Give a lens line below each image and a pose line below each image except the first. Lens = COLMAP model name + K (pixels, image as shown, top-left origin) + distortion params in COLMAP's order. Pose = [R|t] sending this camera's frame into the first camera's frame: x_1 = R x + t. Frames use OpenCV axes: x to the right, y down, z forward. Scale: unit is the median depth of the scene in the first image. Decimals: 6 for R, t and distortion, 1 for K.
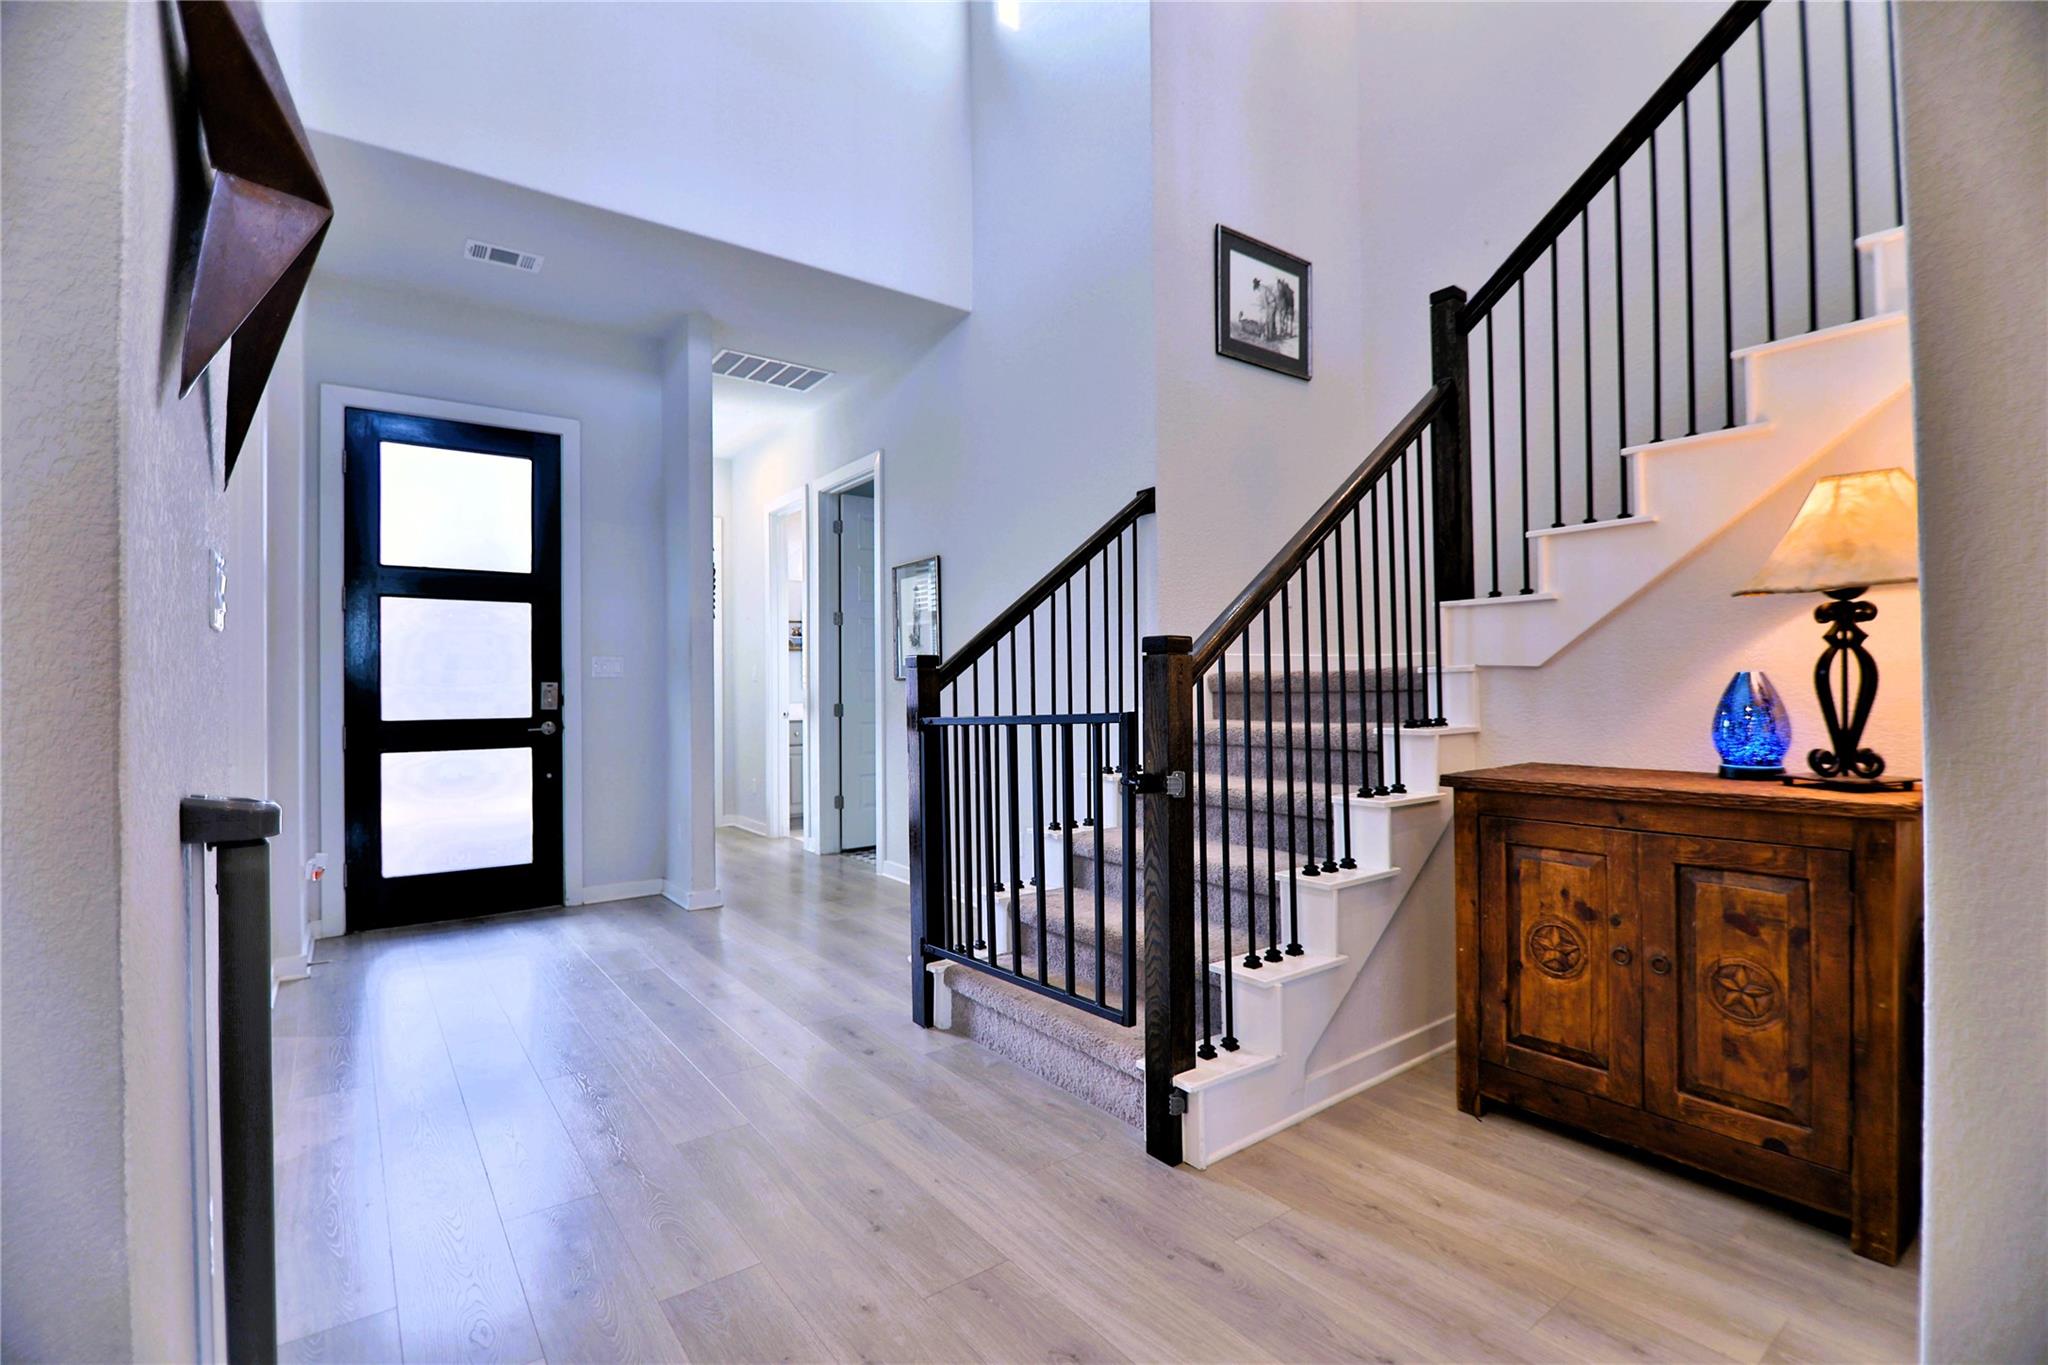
lens RADIAL K [[929.3, 0, 1009.8], [0, 929.3, 676.5], [0, 0, 1]] dist [0.003449, -0.013755]
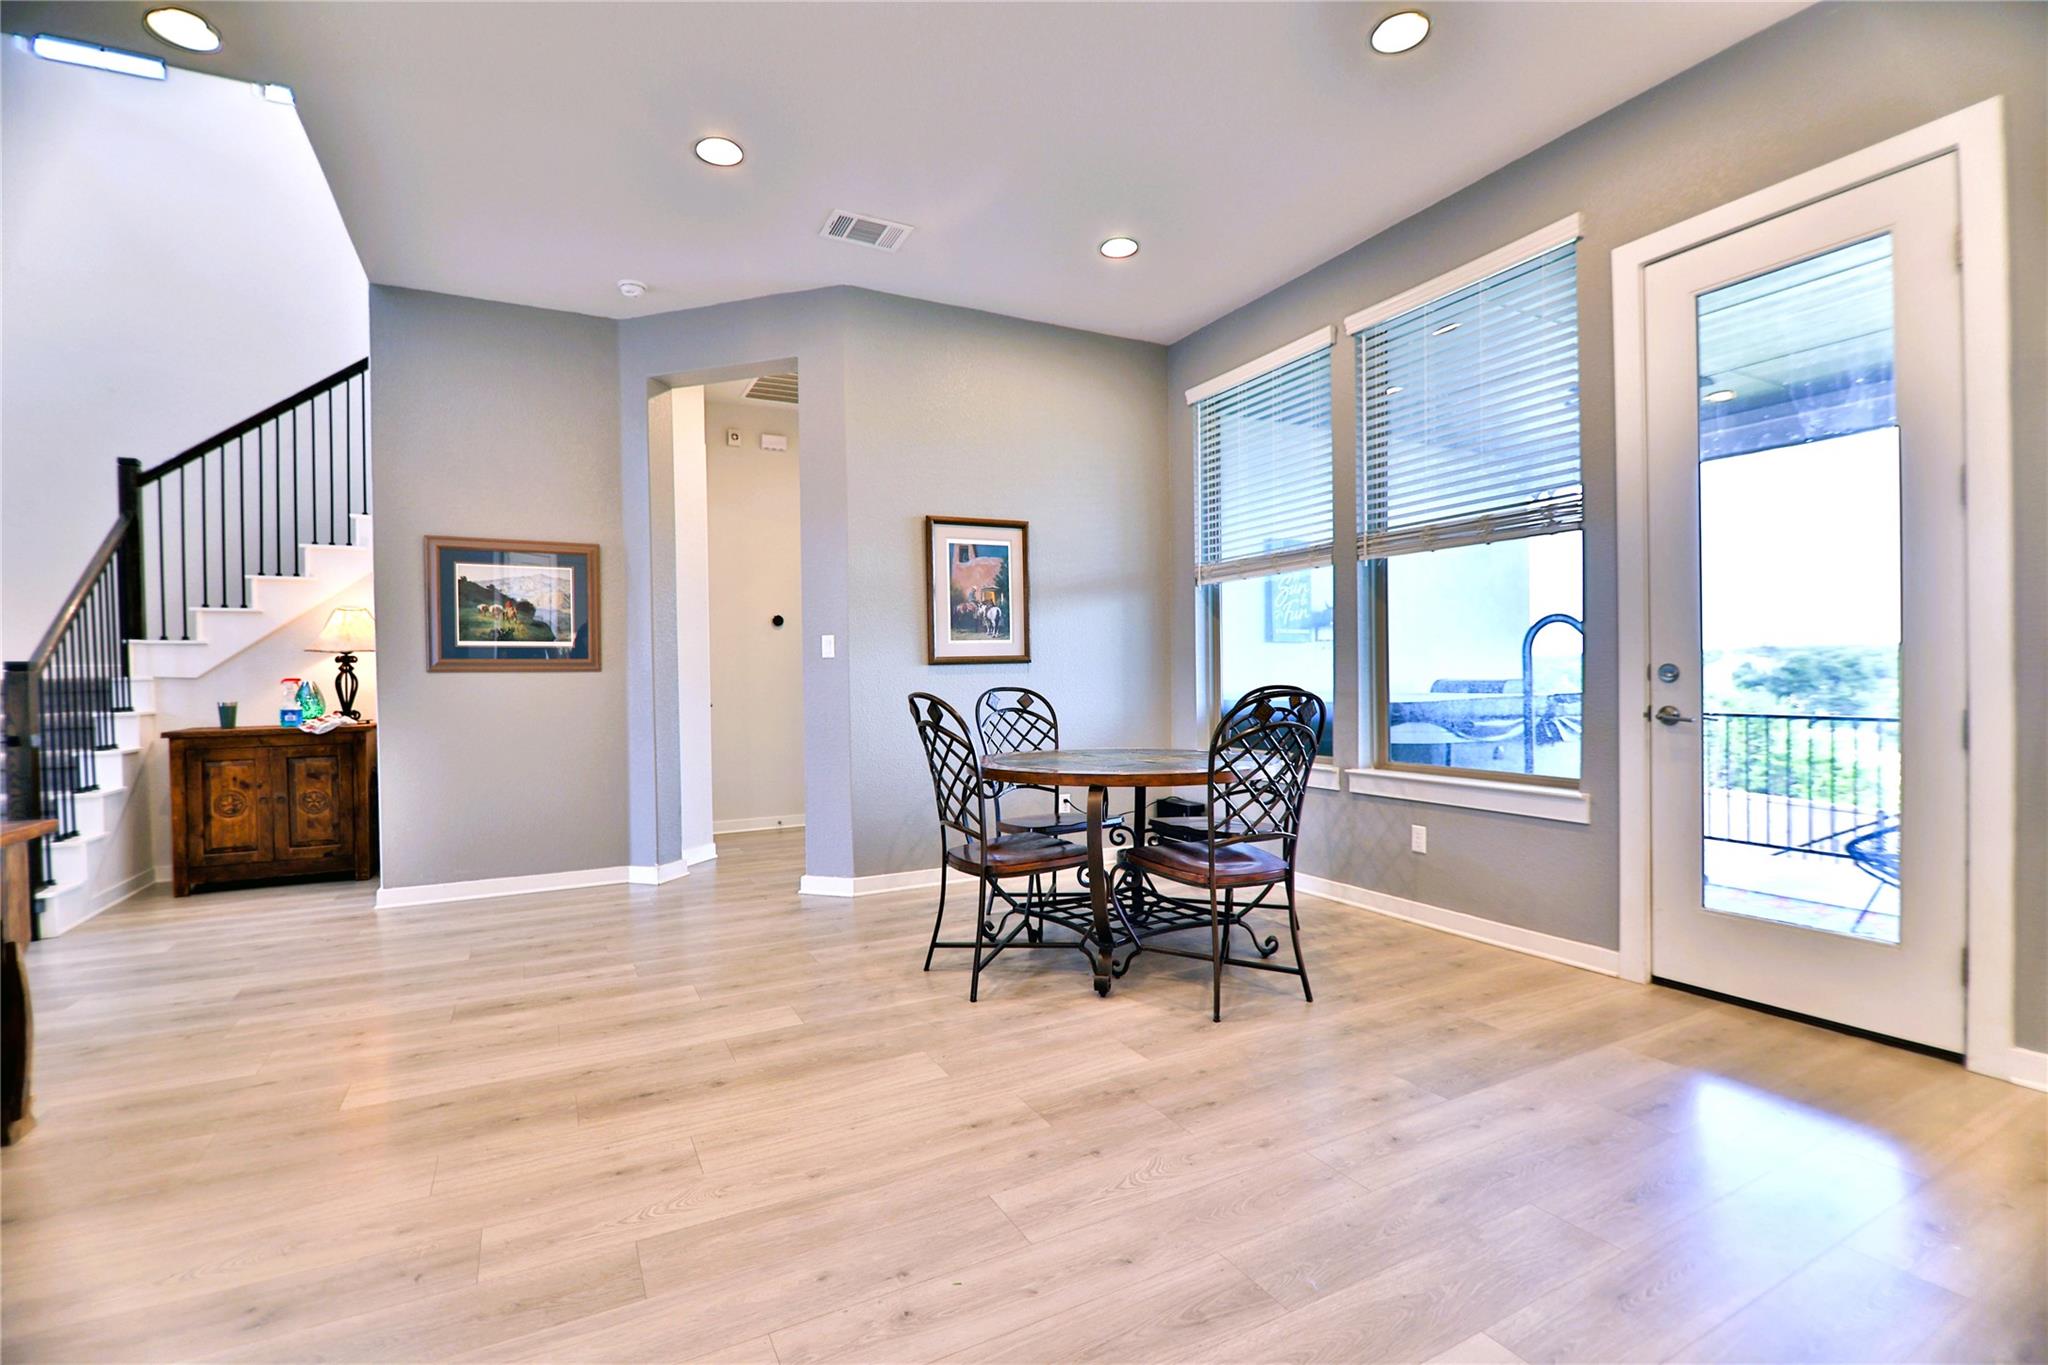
lens RADIAL K [[915.0, 0, 1035.4], [0, 915.0, 689.6], [0, 0, 1]] dist [0.003721, -0.014820]
pose [[0.132576, -0.004708, 0.991162, -1.327628], [0.001150, 0.999989, 0.004596, 0.008025], [-0.991172, 0.000531, 0.132580, -1.217639]]
